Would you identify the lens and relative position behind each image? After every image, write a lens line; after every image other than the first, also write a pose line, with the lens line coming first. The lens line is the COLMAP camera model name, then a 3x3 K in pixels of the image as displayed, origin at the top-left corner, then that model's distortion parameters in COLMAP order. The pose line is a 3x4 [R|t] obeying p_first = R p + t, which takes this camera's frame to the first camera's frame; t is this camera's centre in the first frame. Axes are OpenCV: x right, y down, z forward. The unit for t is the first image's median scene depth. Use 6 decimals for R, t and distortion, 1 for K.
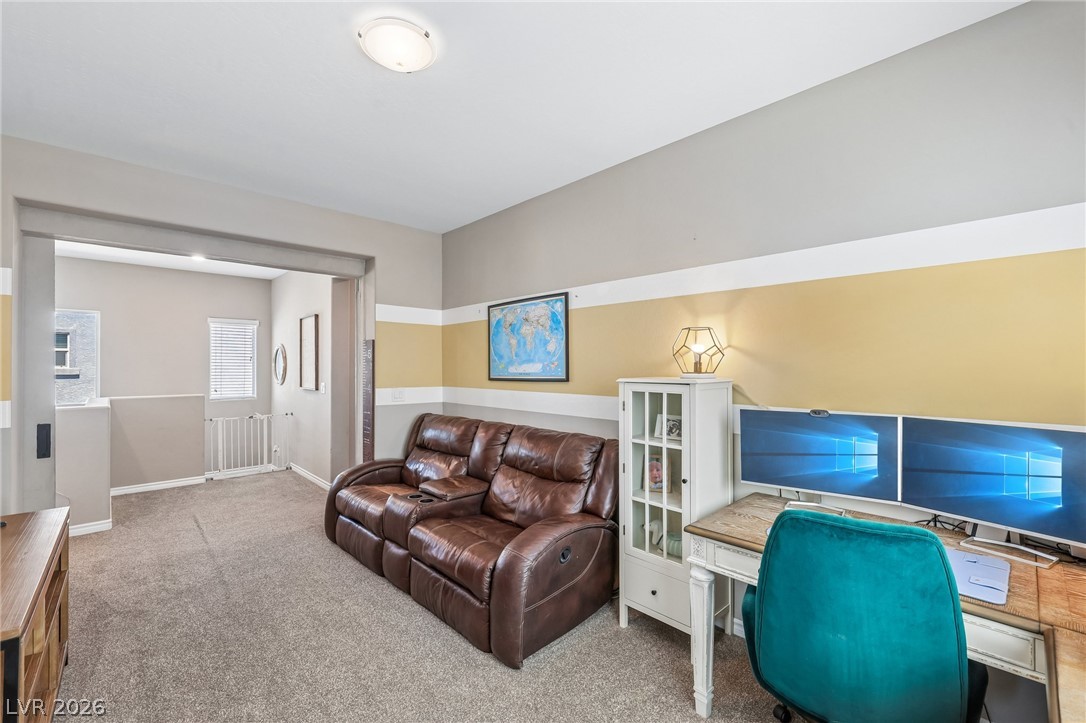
lens RADIAL K [[466.1, 0, 539.7], [0, 466.1, 362.3], [0, 0, 1]] dist [0.001321, 0.000183]
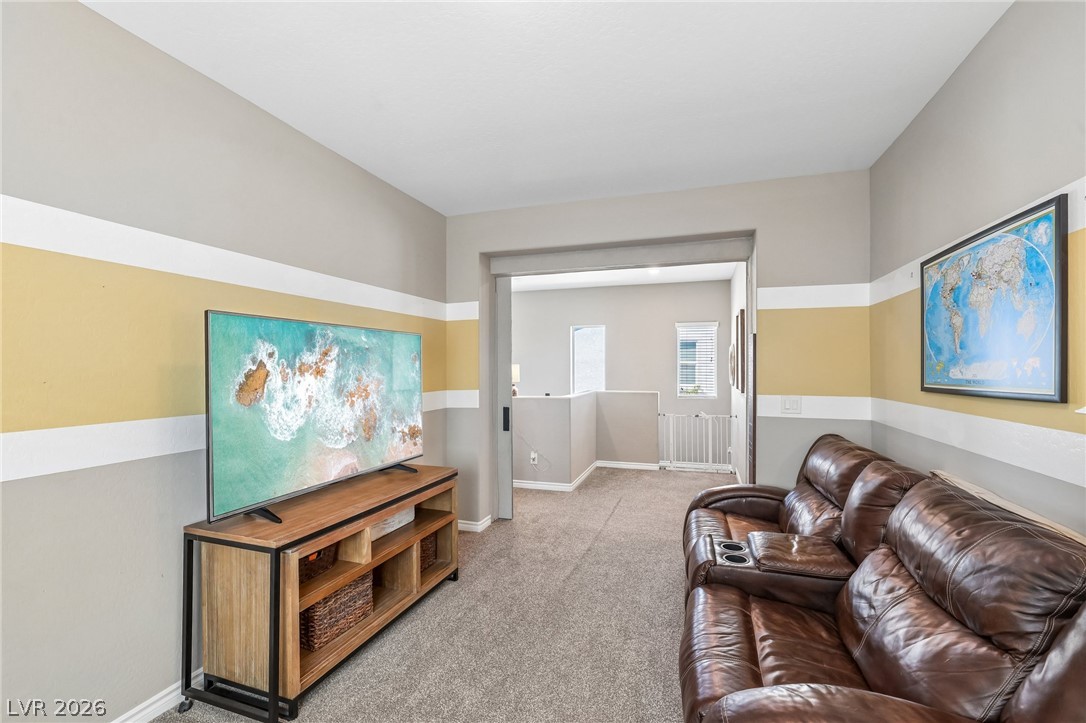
lens RADIAL K [[461.5, 0, 539.0], [0, 461.5, 367.3], [0, 0, 1]] dist [0.000351, 0.000412]
pose [[0.471117, 0.001545, -0.882070, 0.198476], [0.009224, 0.999935, 0.006678, 0.000916], [0.882023, -0.011283, 0.471072, 0.356666]]
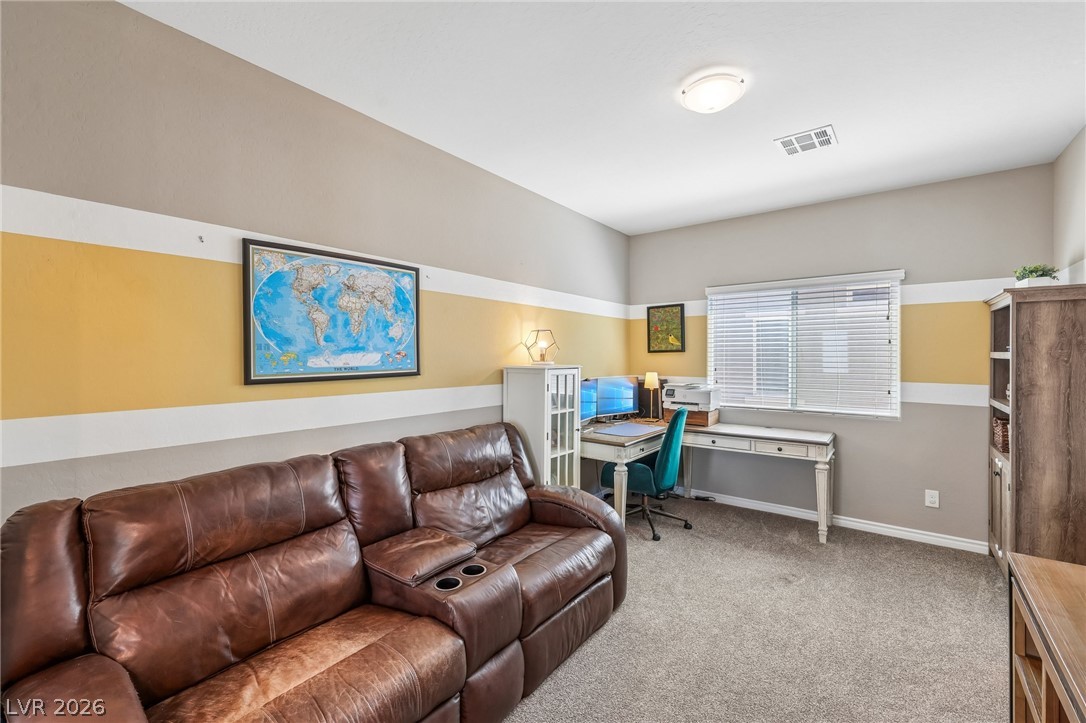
lens RADIAL K [[466.1, 0, 539.7], [0, 466.1, 362.3], [0, 0, 1]] dist [0.001321, 0.000183]
pose [[-0.171980, -0.008571, 0.985063, -0.767018], [-0.003837, 0.999960, 0.008031, 0.010059], [-0.985093, -0.002398, -0.172006, 0.887679]]
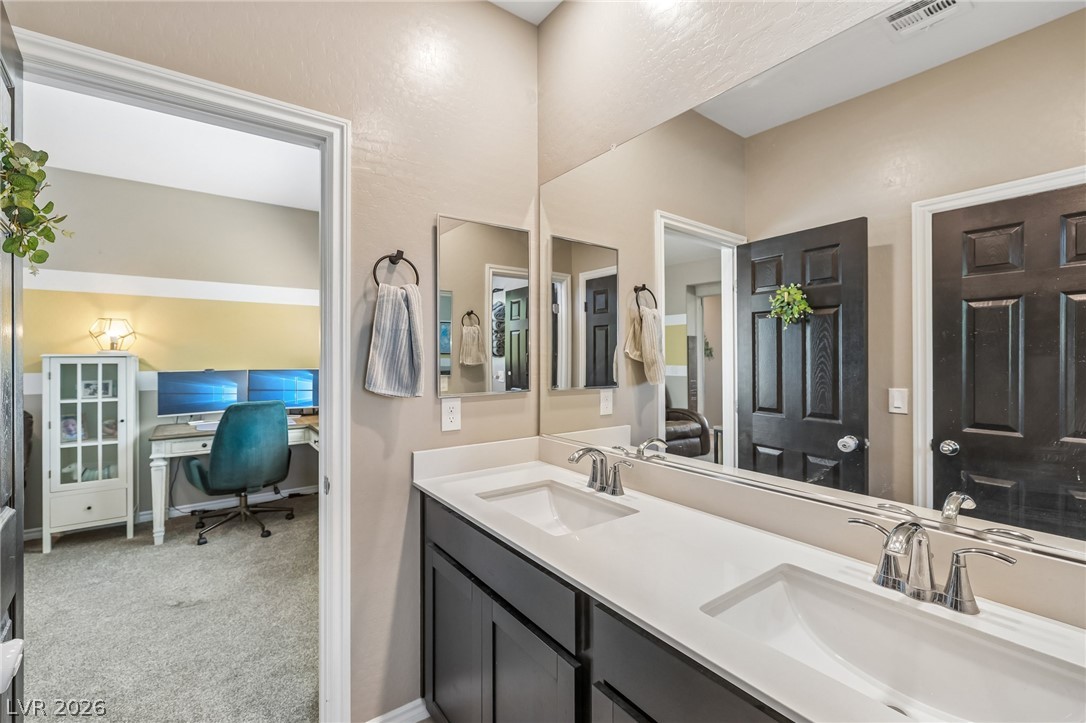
lens RADIAL K [[466.1, 0, 539.7], [0, 466.1, 362.3], [0, 0, 1]] dist [0.001321, 0.000183]
pose [[0.135204, -0.005913, 0.990800, -0.641268], [-0.000748, 0.999981, 0.006070, 0.035025], [-0.990817, -0.001562, 0.135197, -0.347860]]
